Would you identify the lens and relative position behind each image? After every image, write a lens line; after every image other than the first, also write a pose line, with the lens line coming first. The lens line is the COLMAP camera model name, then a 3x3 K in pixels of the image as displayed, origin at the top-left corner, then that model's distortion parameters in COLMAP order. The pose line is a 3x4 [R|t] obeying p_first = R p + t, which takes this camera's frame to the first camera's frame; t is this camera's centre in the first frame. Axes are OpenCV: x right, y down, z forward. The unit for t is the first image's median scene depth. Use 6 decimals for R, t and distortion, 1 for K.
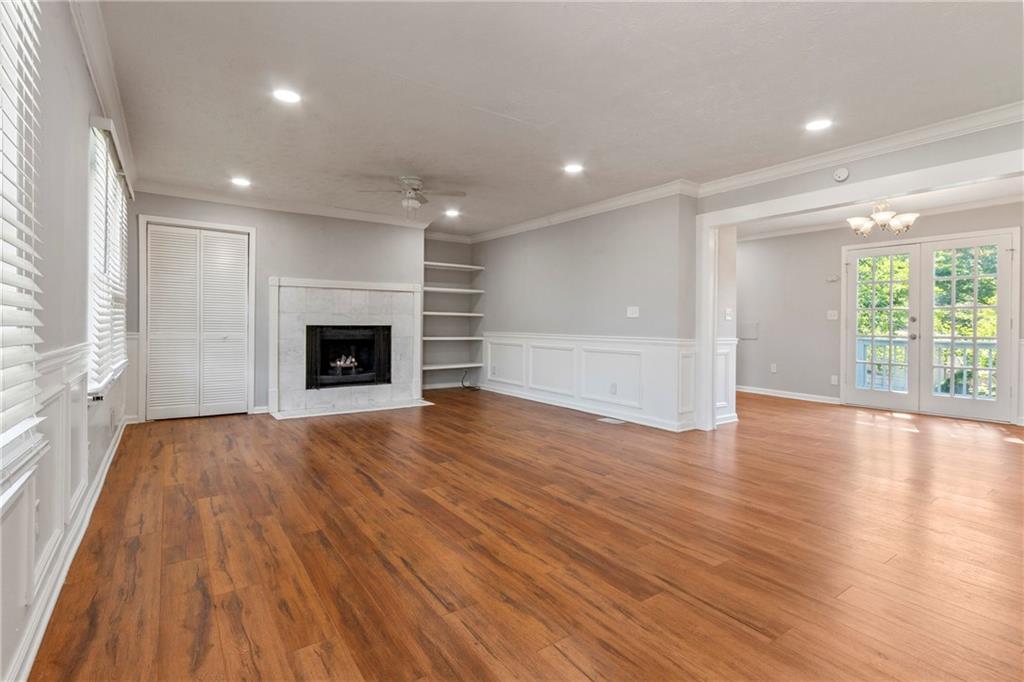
lens RADIAL K [[493.0, 0, 516.0], [0, 493.0, 327.5], [0, 0, 1]] dist [0.006080, 0.000952]
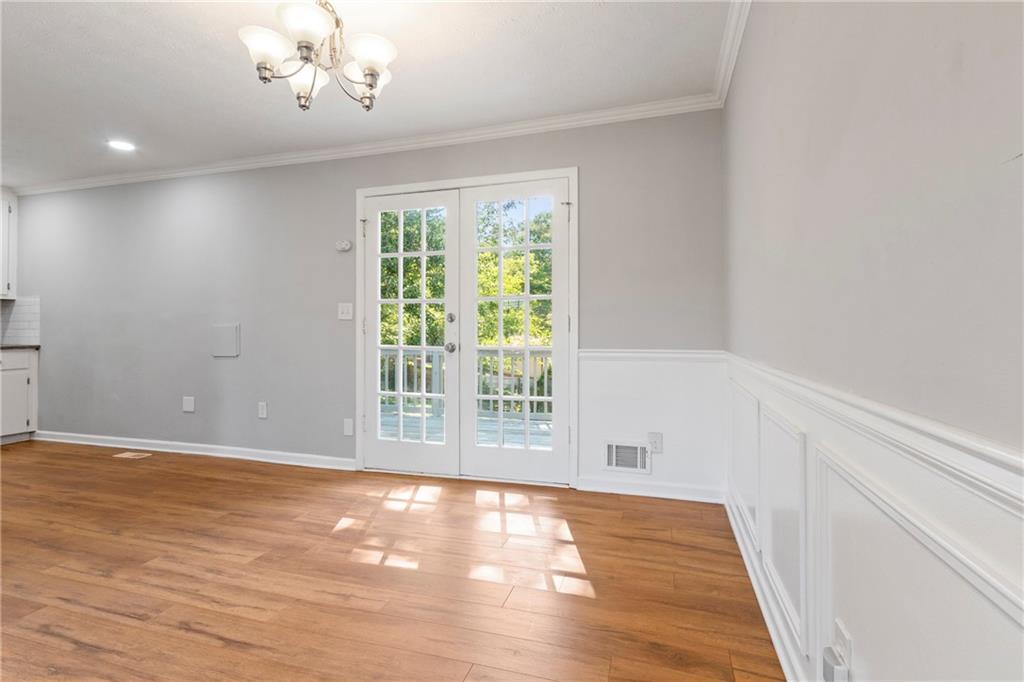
lens RADIAL K [[493.0, 0, 510.8], [0, 493.0, 336.3], [0, 0, 1]] dist [0.006080, 0.000952]
pose [[0.797221, -0.009469, 0.603614, 0.459474], [0.009304, 0.999951, 0.003398, 0.003329], [-0.603616, 0.002907, 0.797270, 0.447669]]
